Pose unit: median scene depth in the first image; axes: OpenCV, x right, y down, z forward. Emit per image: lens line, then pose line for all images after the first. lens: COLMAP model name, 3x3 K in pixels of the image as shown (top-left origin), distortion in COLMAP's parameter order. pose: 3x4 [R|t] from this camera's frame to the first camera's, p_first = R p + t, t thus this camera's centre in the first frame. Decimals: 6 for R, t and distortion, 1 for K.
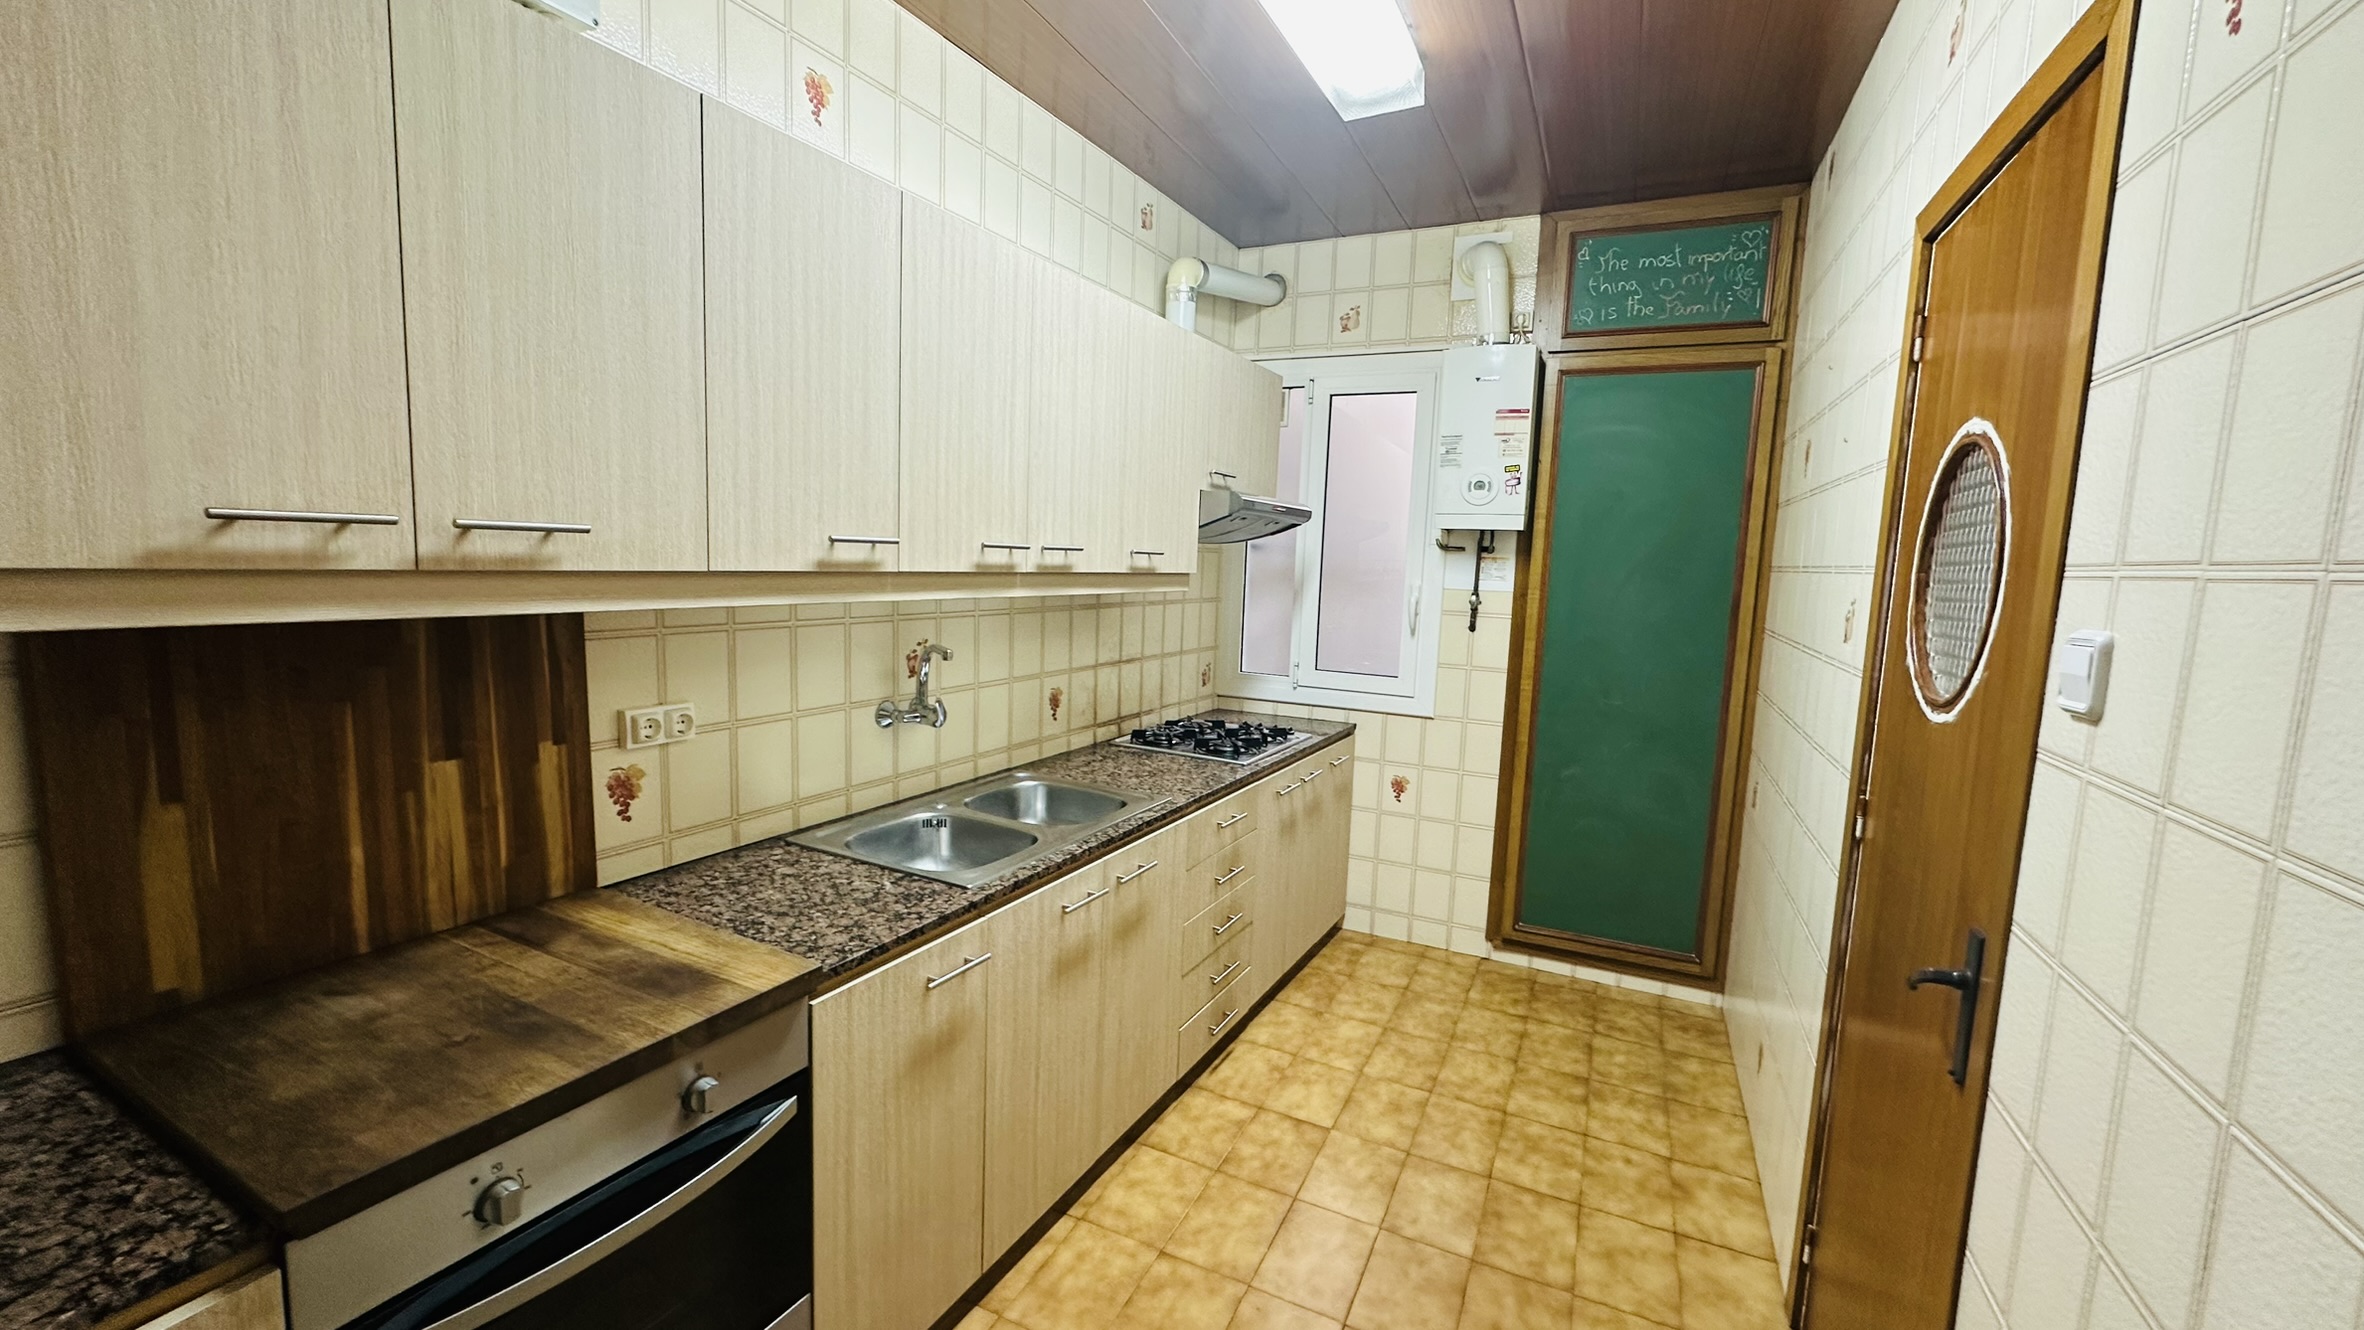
lens RADIAL K [[937.4, 0, 1179.6], [0, 937.4, 664.9], [0, 0, 1]] dist [-0.003739, 0.000470]
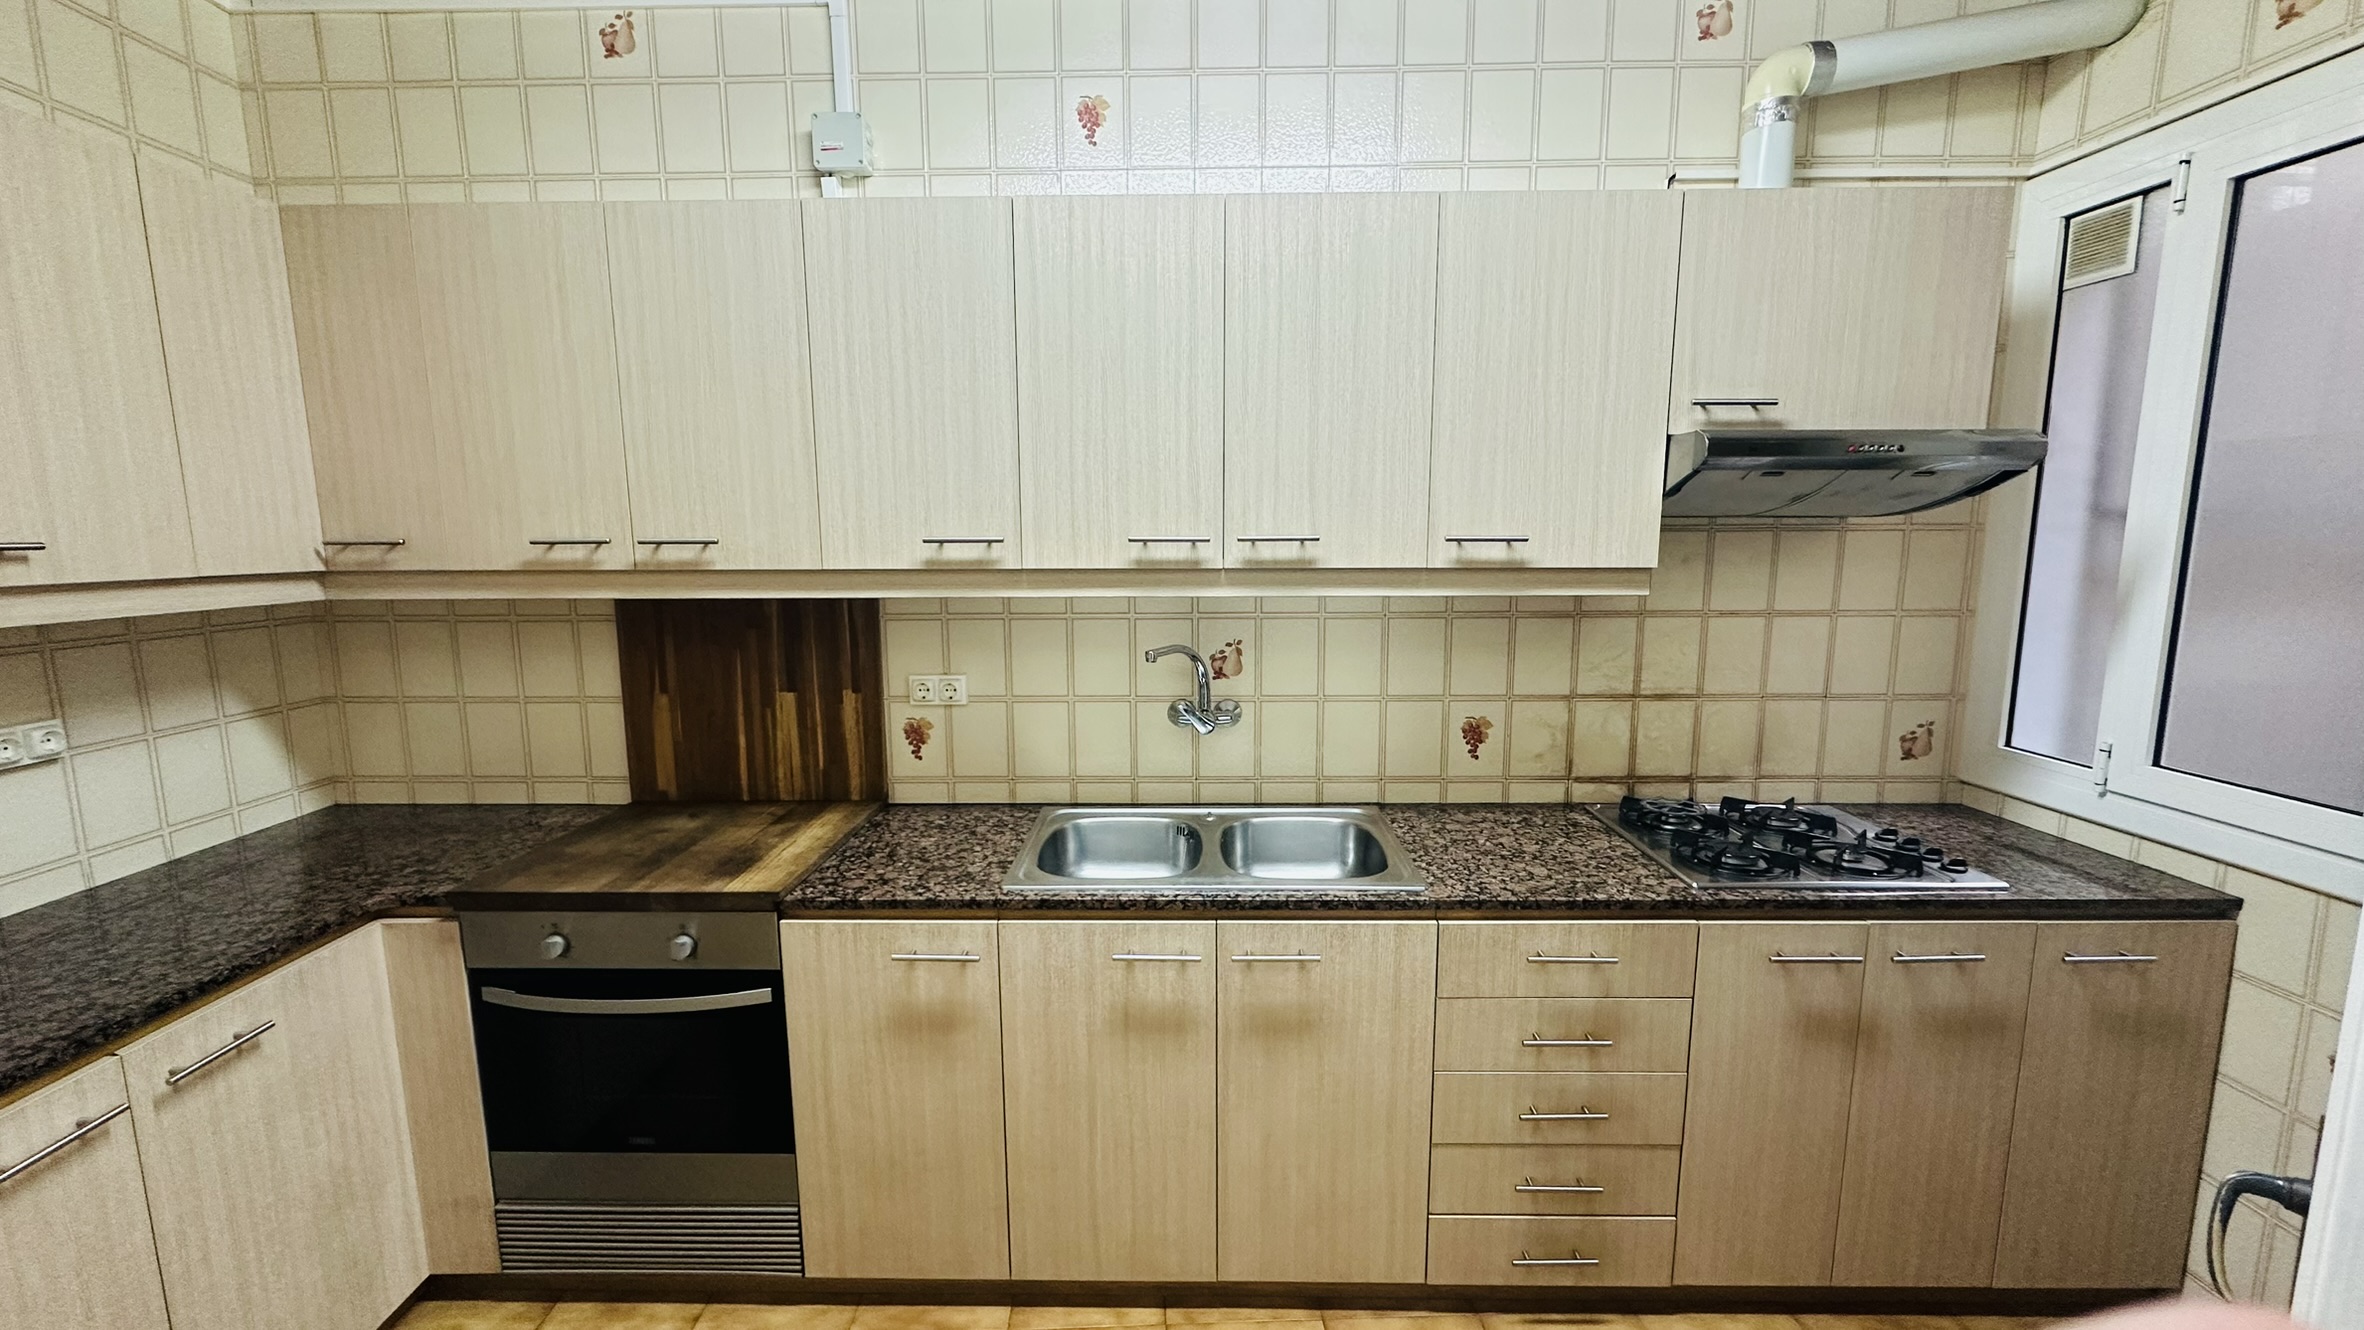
lens RADIAL K [[937.4, 0, 1176.0], [0, 937.4, 661.7], [0, 0, 1]] dist [-0.003739, 0.000470]
pose [[0.456602, 0.085543, -0.885549, 0.528393], [-0.083042, 0.995119, 0.053310, -0.050329], [0.885787, 0.049196, 0.461477, 0.512112]]
